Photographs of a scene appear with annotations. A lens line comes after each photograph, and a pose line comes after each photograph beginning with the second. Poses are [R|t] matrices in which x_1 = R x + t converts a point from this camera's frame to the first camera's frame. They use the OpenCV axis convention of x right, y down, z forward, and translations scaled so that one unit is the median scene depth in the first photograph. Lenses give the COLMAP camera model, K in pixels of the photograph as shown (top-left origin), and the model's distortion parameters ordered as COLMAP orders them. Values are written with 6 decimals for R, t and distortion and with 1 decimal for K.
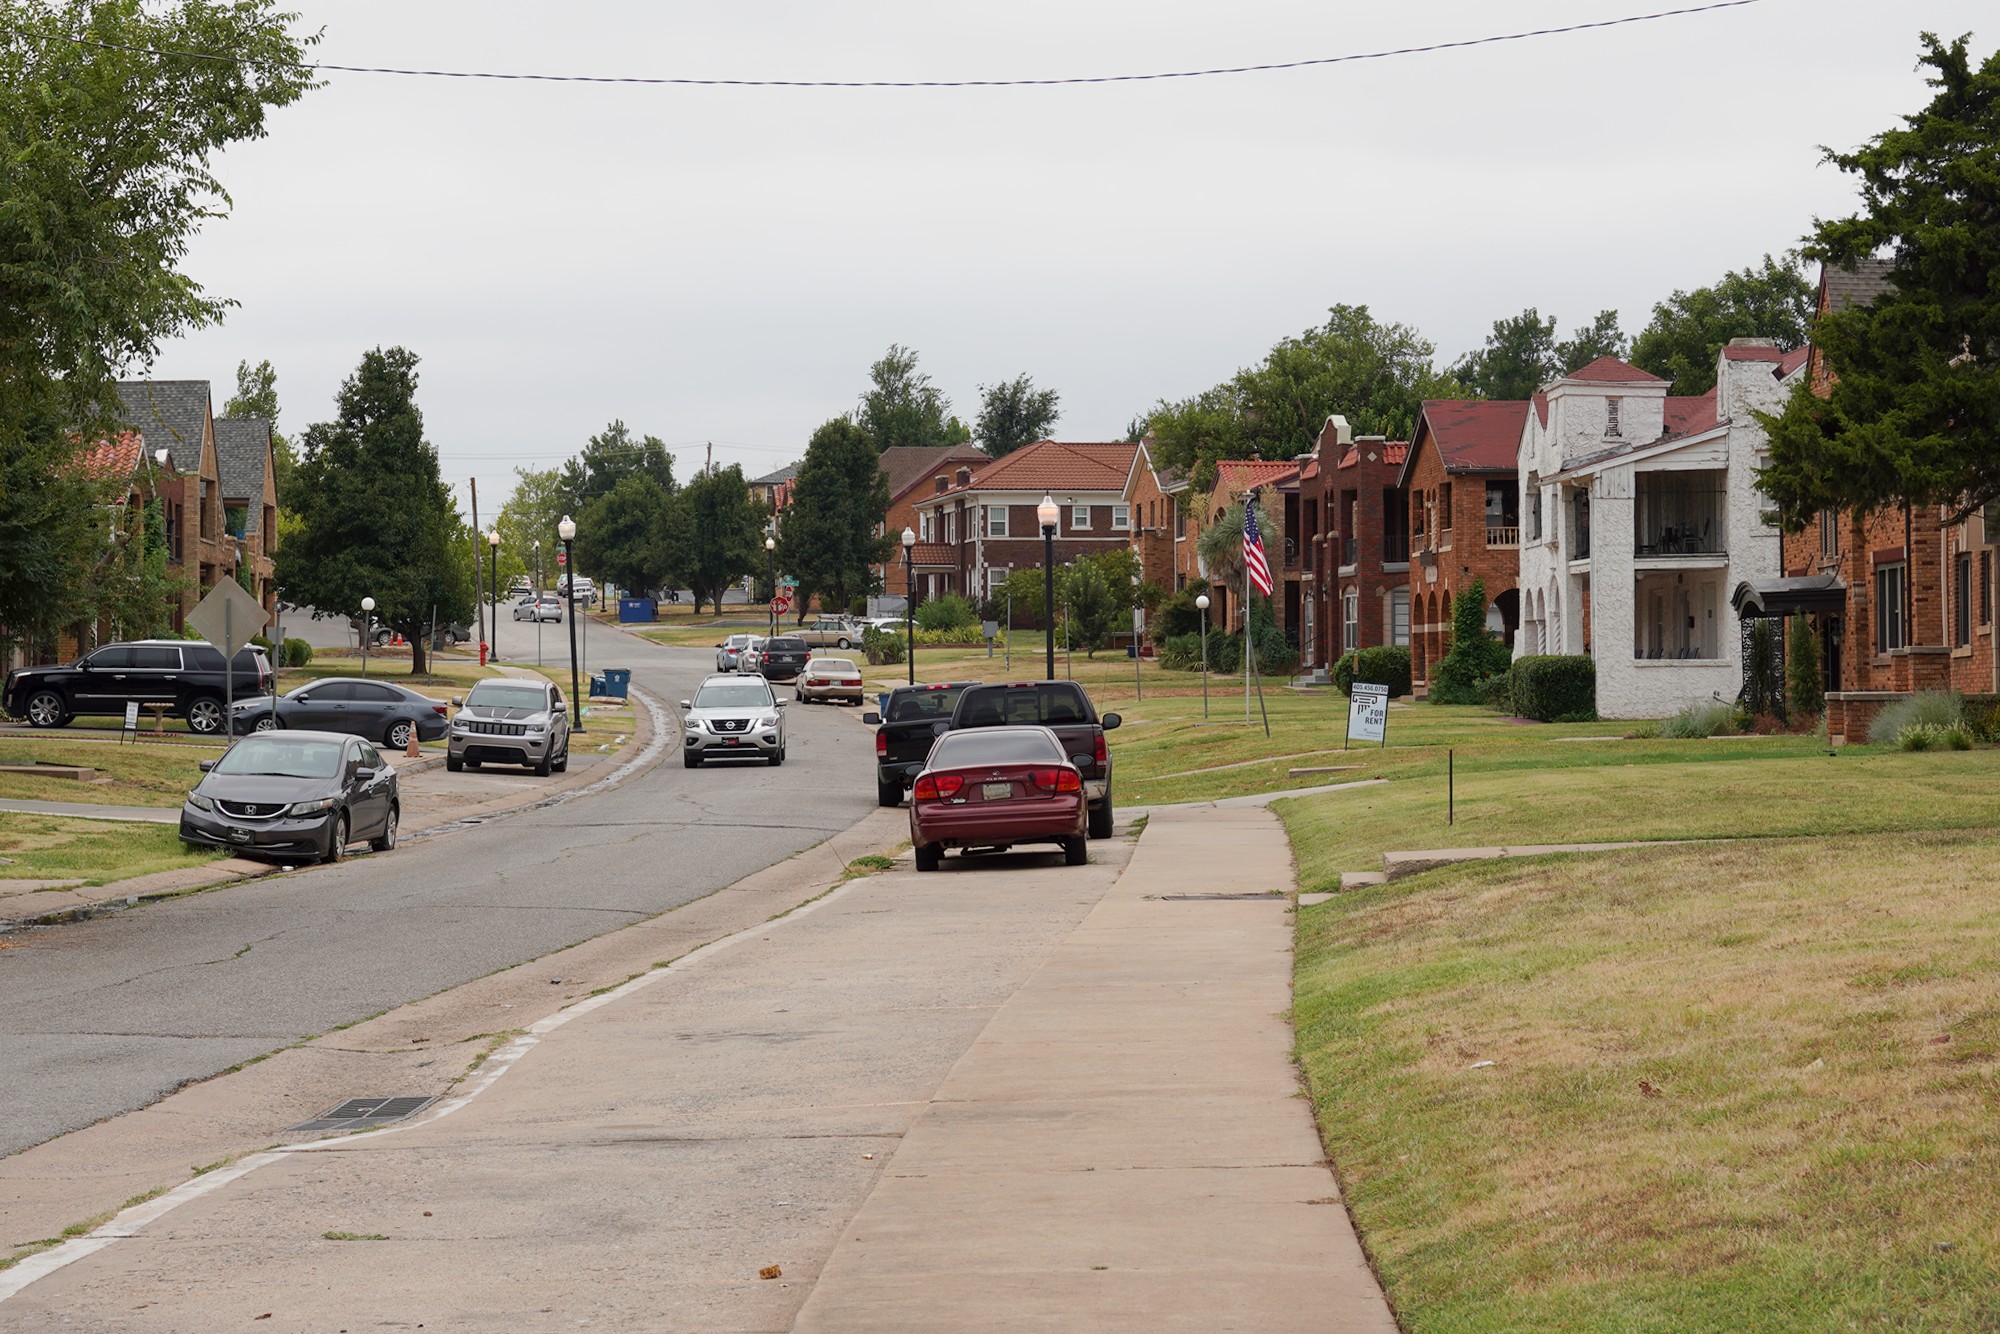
lens RADIAL K [[3451.3, 0, 1000.0], [0, 3451.3, 667.0], [0, 0, 1]] dist [-0.000190, -0.000717]
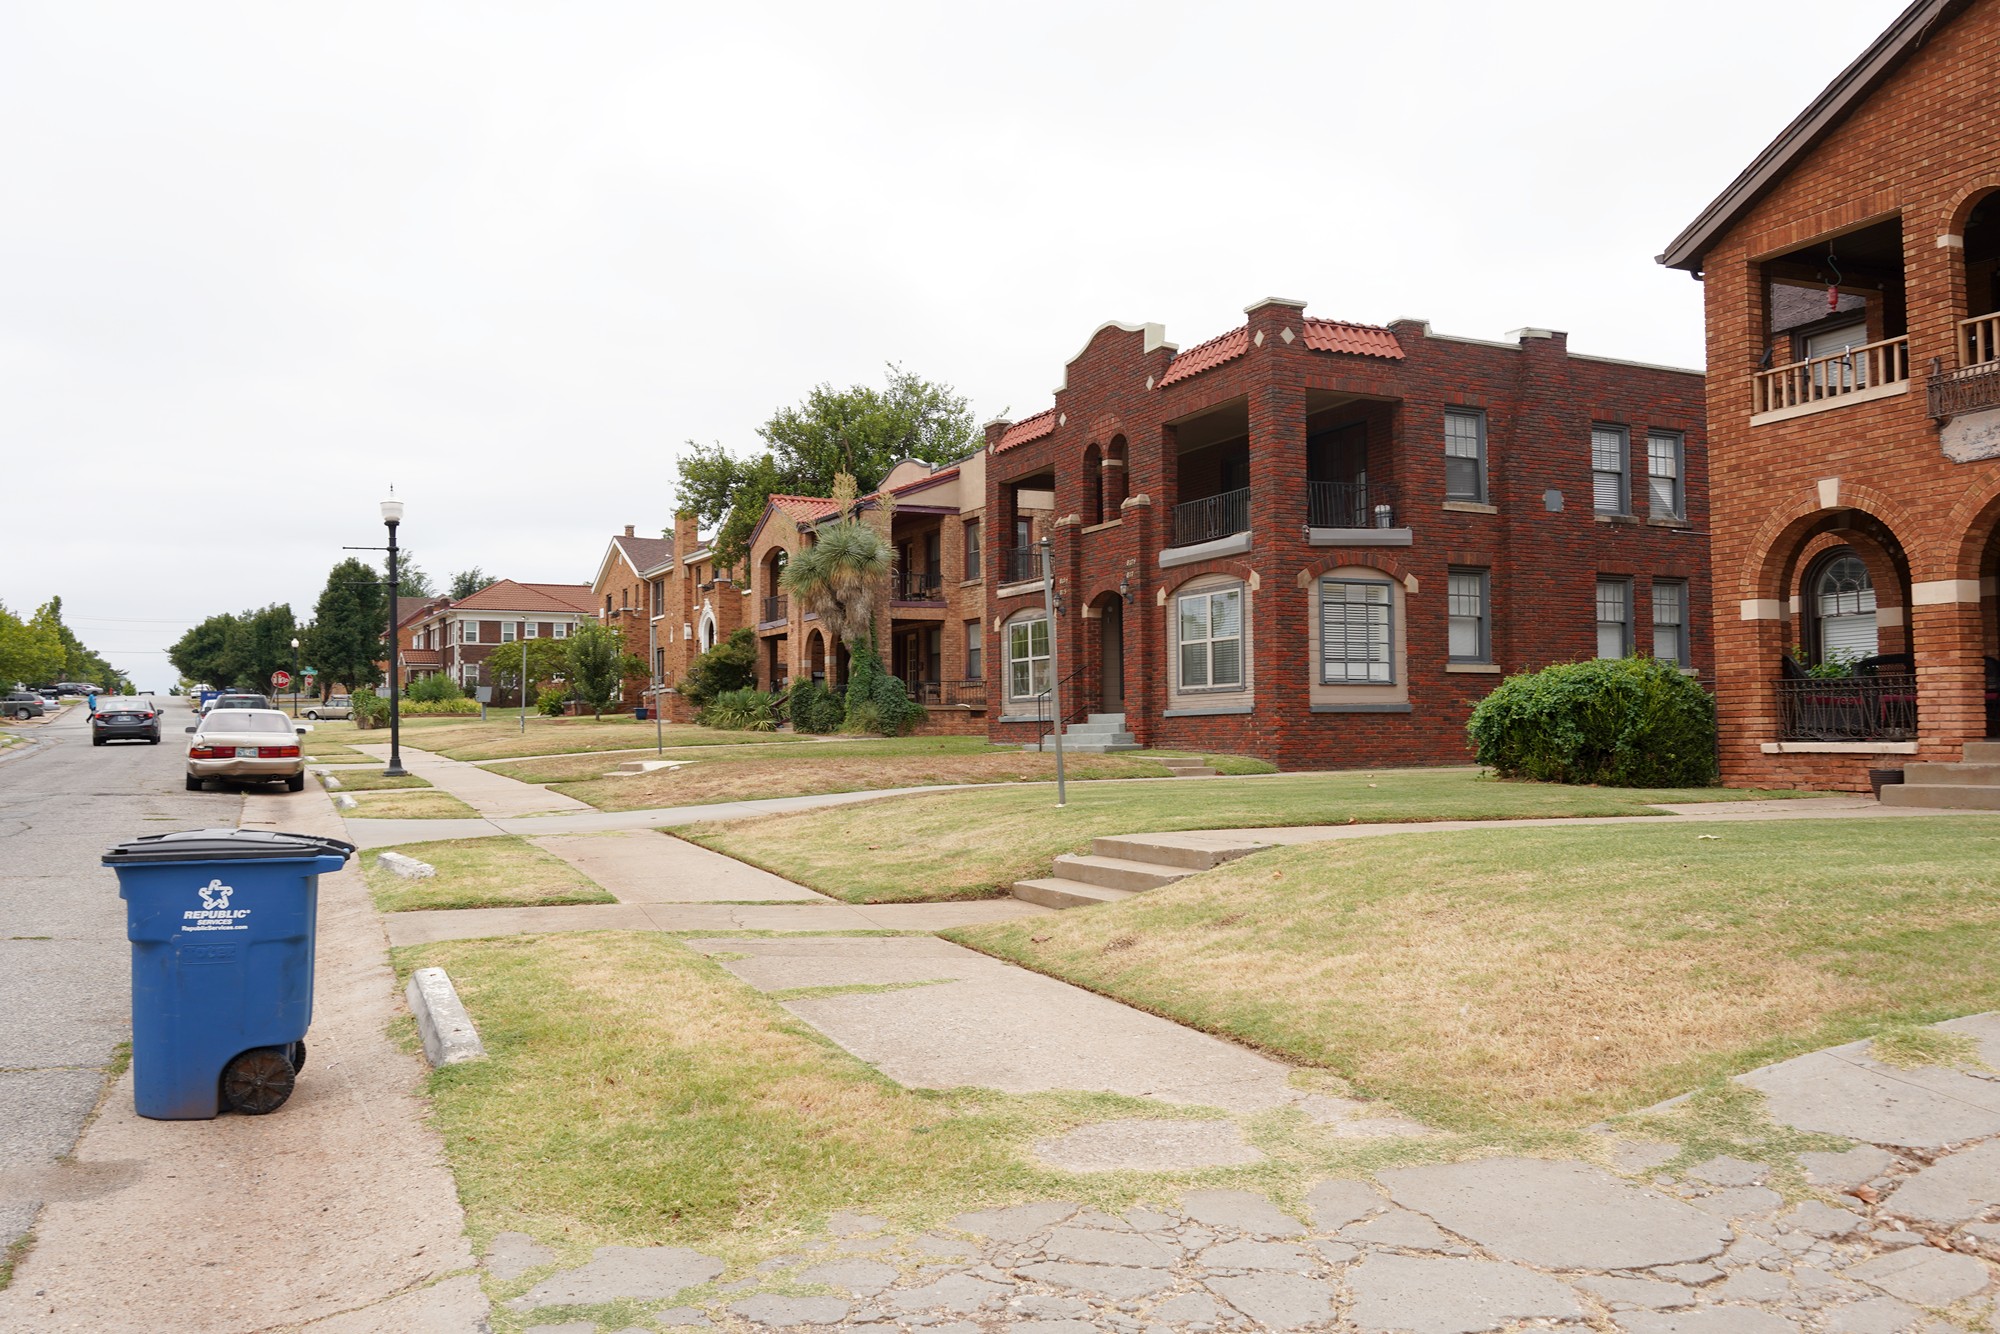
lens RADIAL K [[1631.3, 0, 1000.0], [0, 1631.3, 667.0], [0, 0, 1]] dist [0.003992, 0.004356]
pose [[0.948524, 0.008149, 0.316601, -0.006724], [0.004940, 0.999167, -0.040518, 0.000881], [-0.316667, 0.039996, 0.947693, 0.292296]]
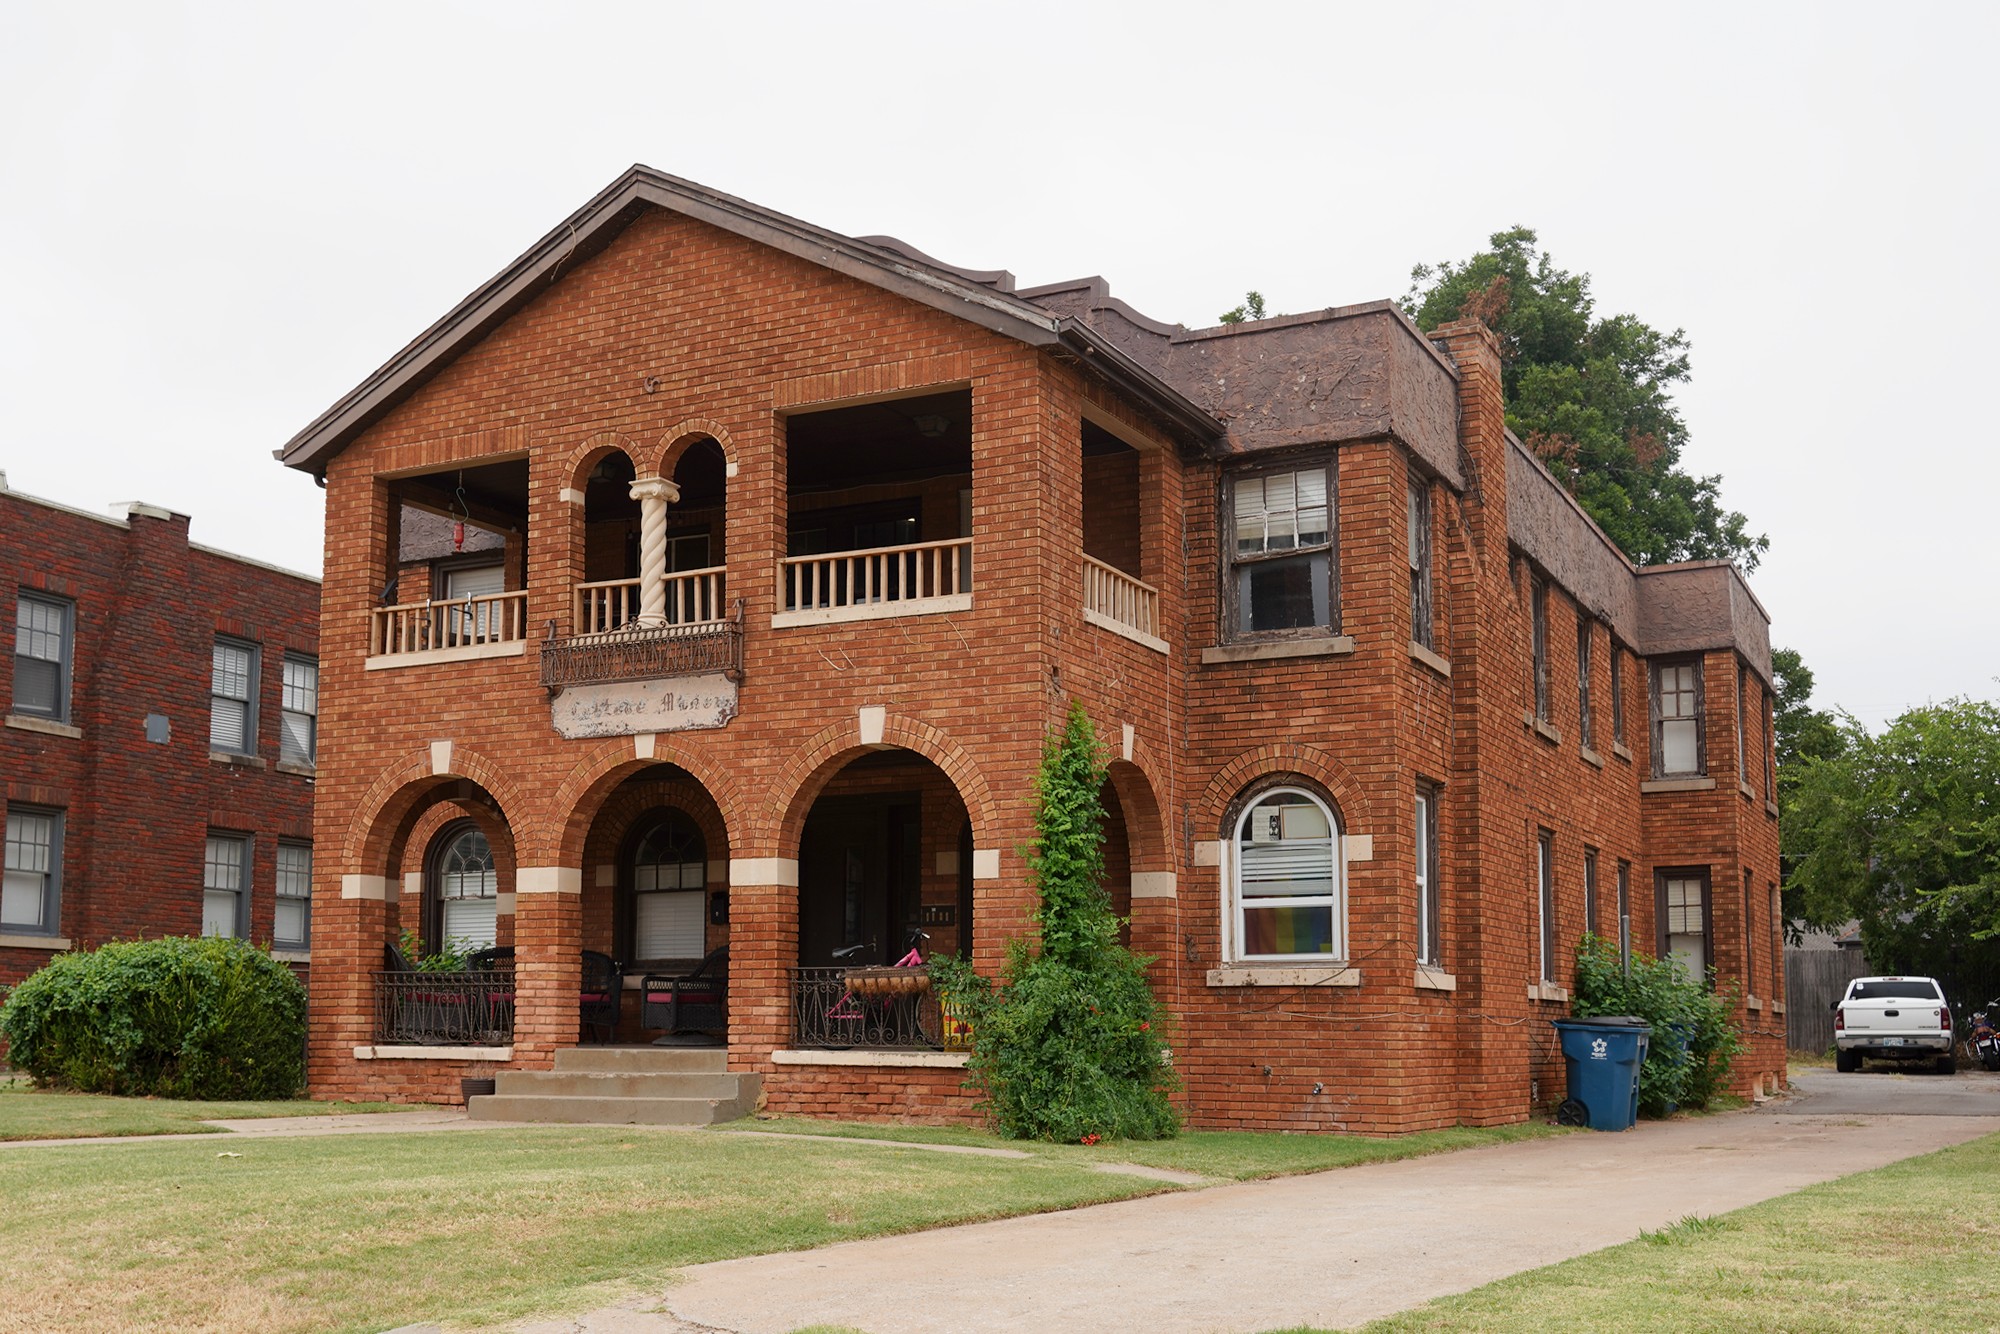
lens RADIAL K [[2235.8, 0, 998.7], [0, 2235.8, 811.9], [0, 0, 1]] dist [-0.026327, 0.009725]
pose [[0.552818, 0.091056, 0.828312, -0.007650], [-0.011881, 0.994772, -0.101425, 0.000924], [-0.833217, 0.046229, 0.551010, 0.286063]]
